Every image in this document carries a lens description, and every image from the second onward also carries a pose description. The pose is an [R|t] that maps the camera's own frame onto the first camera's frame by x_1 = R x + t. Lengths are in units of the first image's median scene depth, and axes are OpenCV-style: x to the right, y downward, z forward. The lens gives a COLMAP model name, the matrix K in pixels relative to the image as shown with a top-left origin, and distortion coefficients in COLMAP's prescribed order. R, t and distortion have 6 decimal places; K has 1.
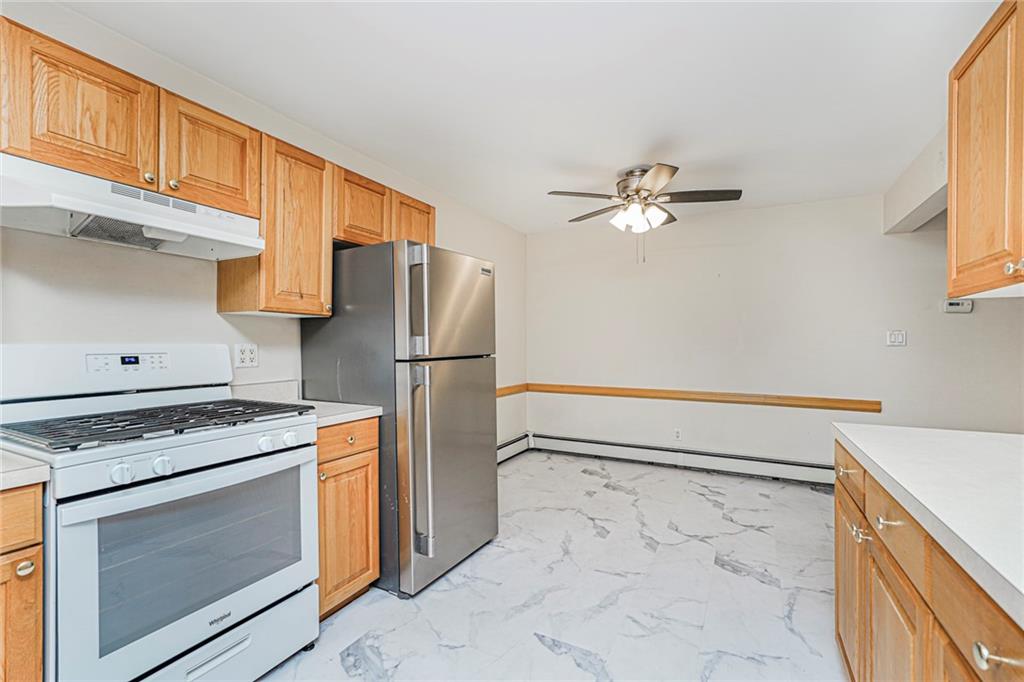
lens RADIAL K [[451.4, 0, 512.2], [0, 451.4, 346.3], [0, 0, 1]] dist [-0.014814, 0.008055]
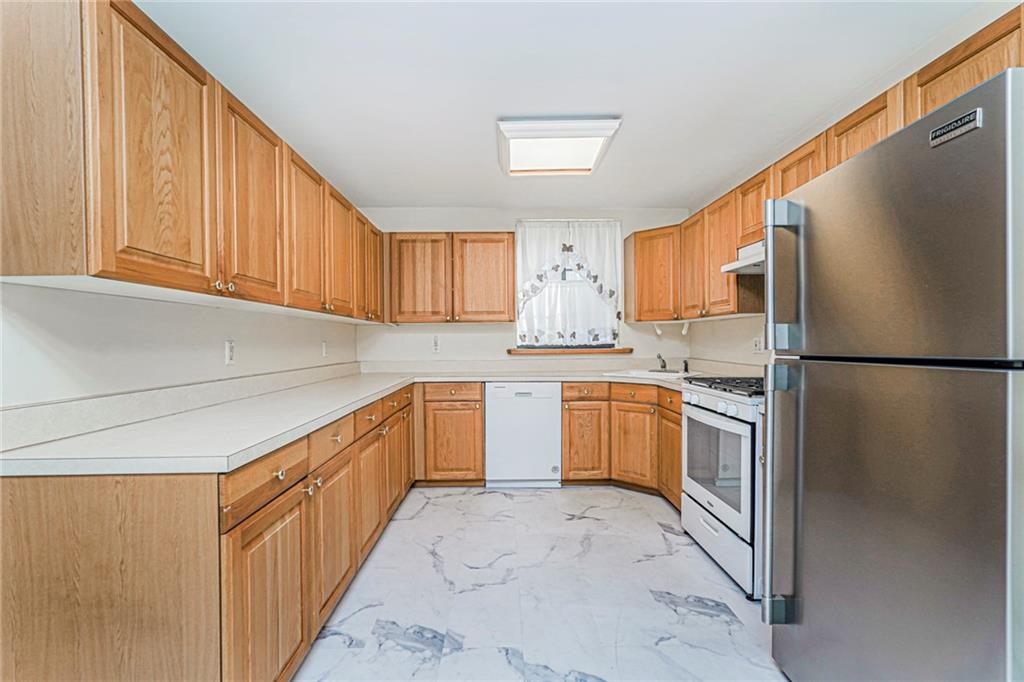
lens RADIAL K [[451.4, 0, 512.2], [0, 451.4, 346.3], [0, 0, 1]] dist [-0.014814, 0.008055]
pose [[-0.873816, 0.012581, -0.486094, 0.446949], [0.006284, 0.999874, 0.014583, -0.000054], [0.486216, 0.009689, -0.873785, 1.193814]]
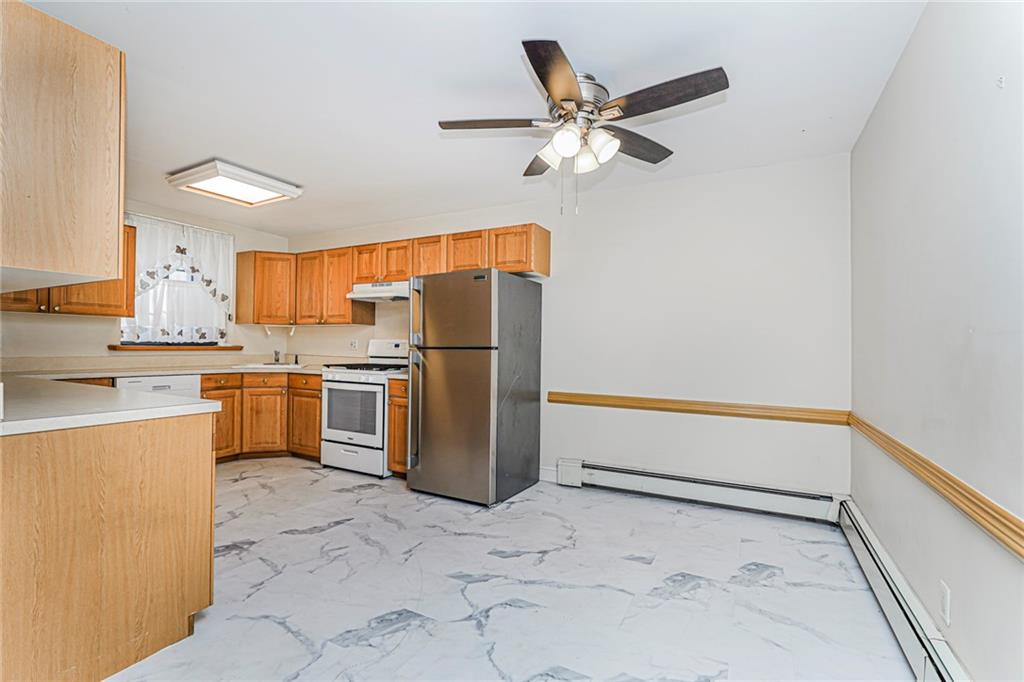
lens RADIAL K [[451.4, 0, 512.2], [0, 451.4, 346.3], [0, 0, 1]] dist [-0.014814, 0.008055]
pose [[-0.007426, -0.001560, -0.999971, 1.199733], [-0.017340, 0.999849, -0.001431, 0.017541], [0.999822, 0.017329, -0.007452, 1.145253]]
